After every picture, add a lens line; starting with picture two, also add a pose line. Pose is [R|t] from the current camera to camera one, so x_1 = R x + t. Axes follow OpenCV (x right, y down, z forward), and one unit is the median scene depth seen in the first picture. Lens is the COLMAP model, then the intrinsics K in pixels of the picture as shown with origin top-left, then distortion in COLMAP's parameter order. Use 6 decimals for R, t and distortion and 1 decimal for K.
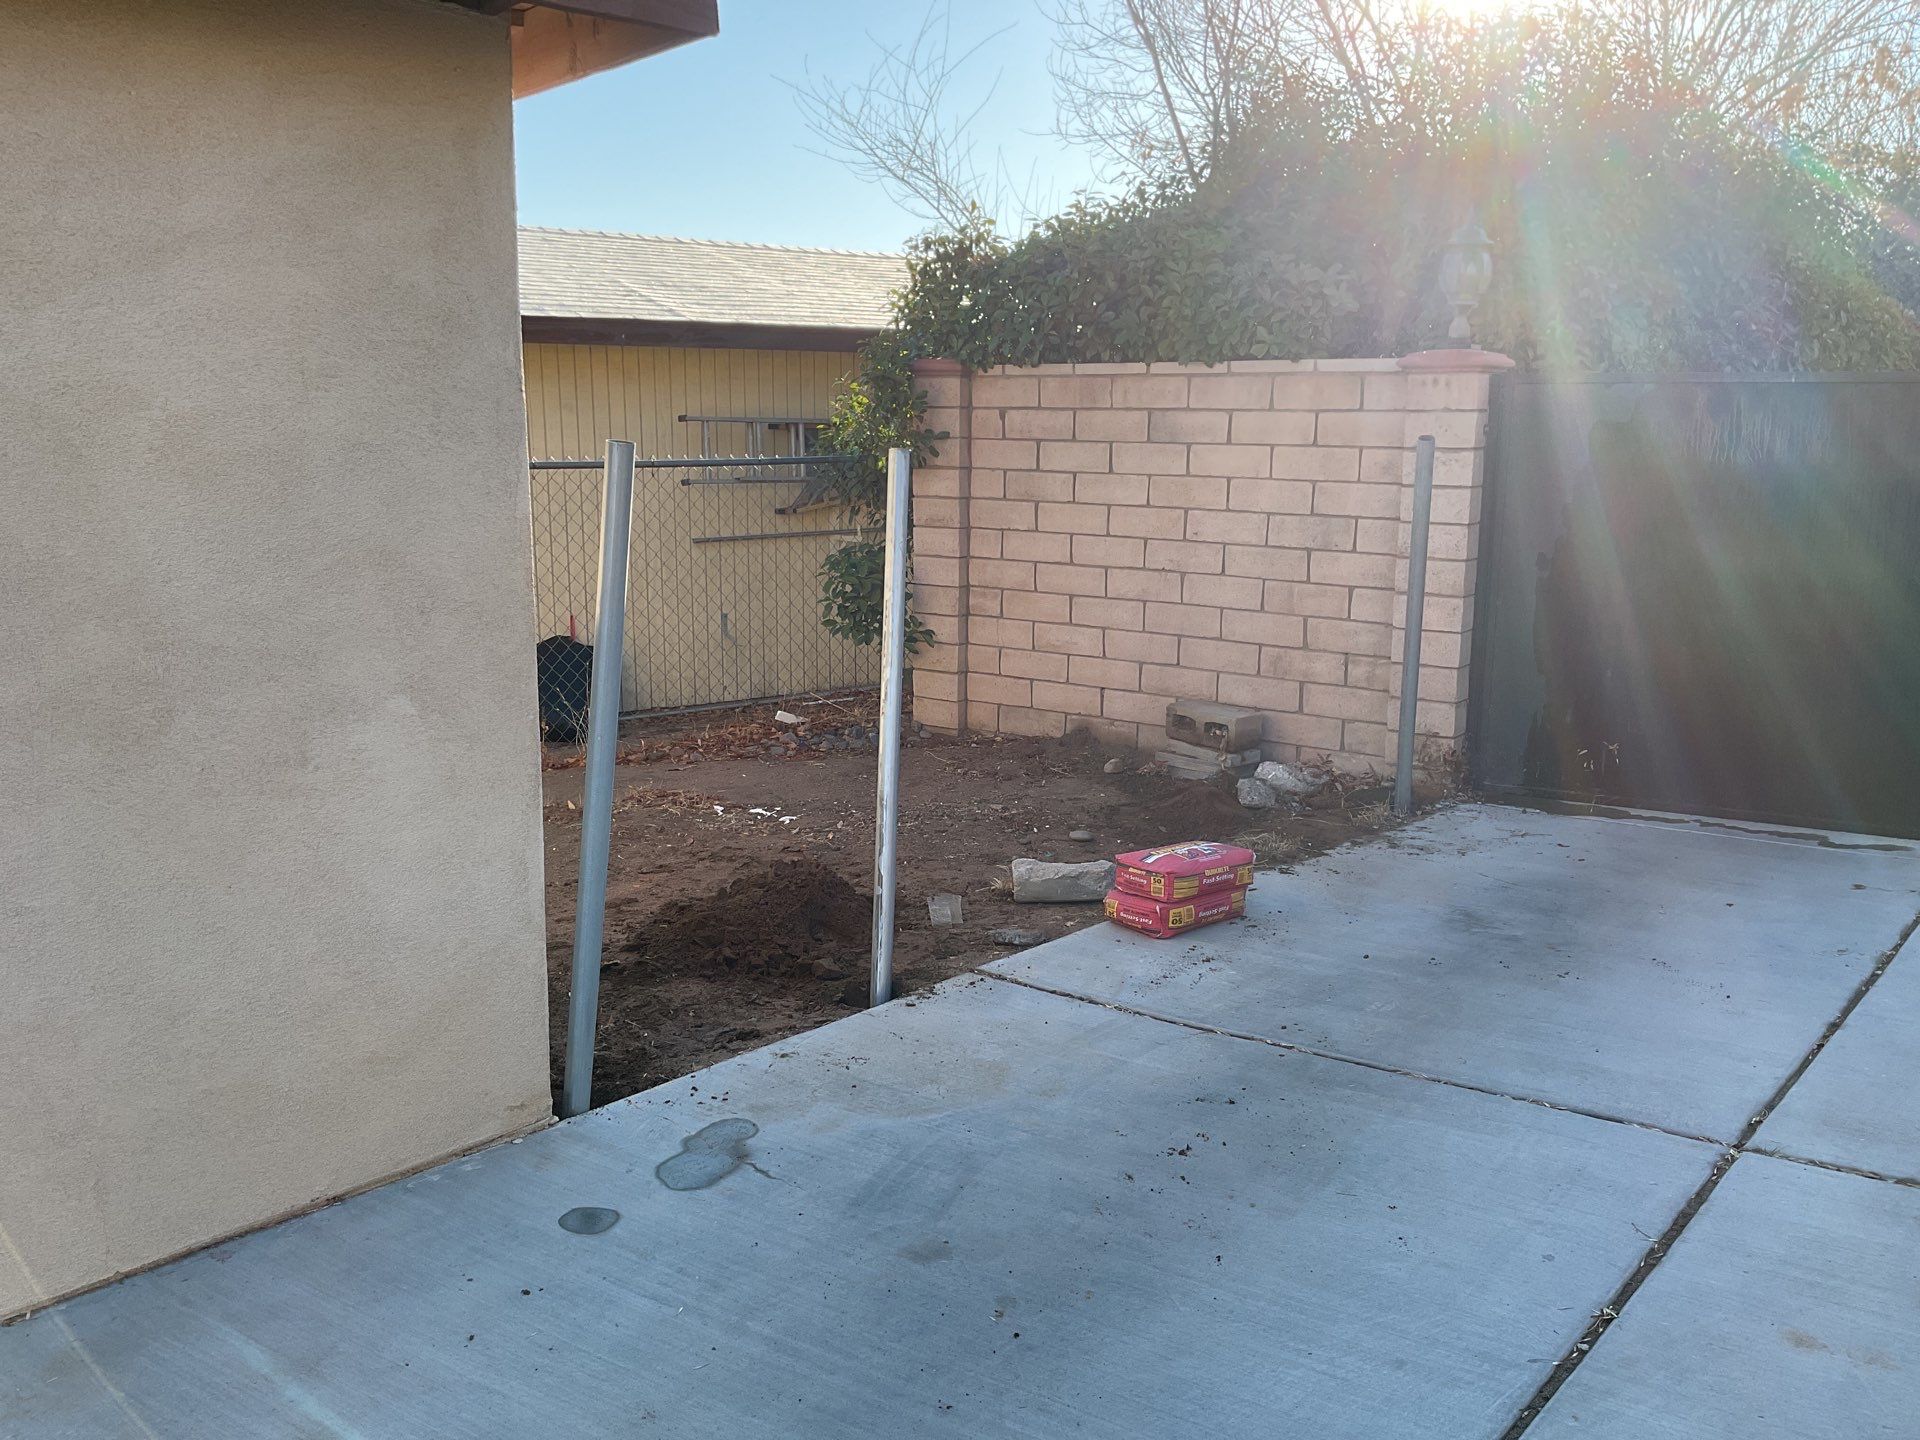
lens RADIAL K [[1672.9, 0, 951.6], [0, 1672.9, 736.6], [0, 0, 1]] dist [0.110111, -0.164037]
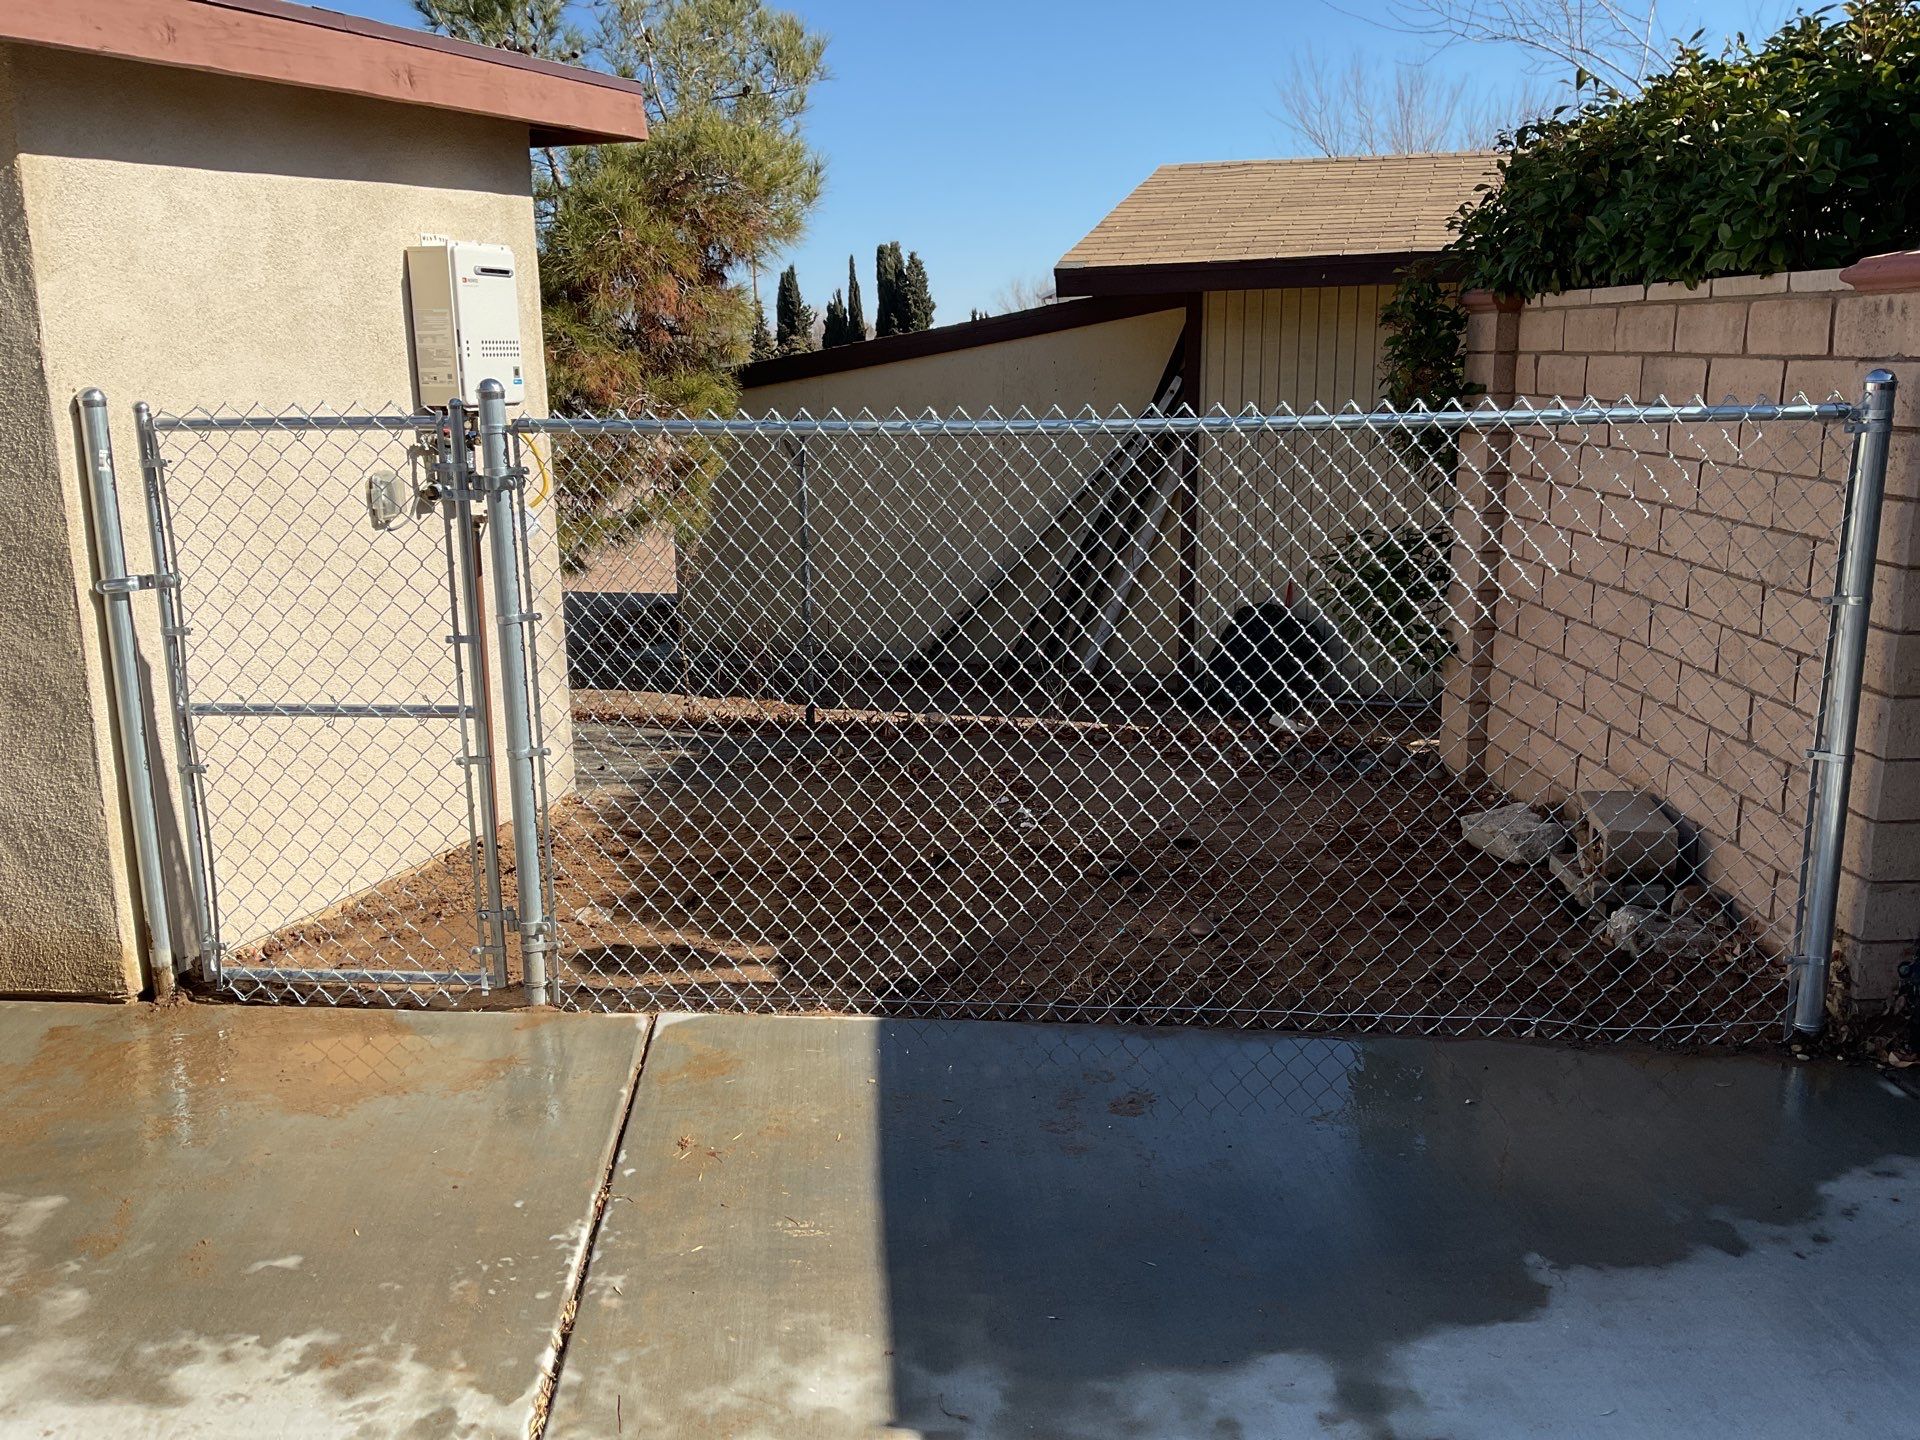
lens RADIAL K [[1672.9, 0, 951.6], [0, 1672.9, 736.6], [0, 0, 1]] dist [0.110111, -0.164037]
pose [[0.568899, 0.166162, -0.805446, 0.544467], [-0.130584, 0.985203, 0.111012, -0.085683], [0.811974, 0.042024, 0.582179, 0.397624]]
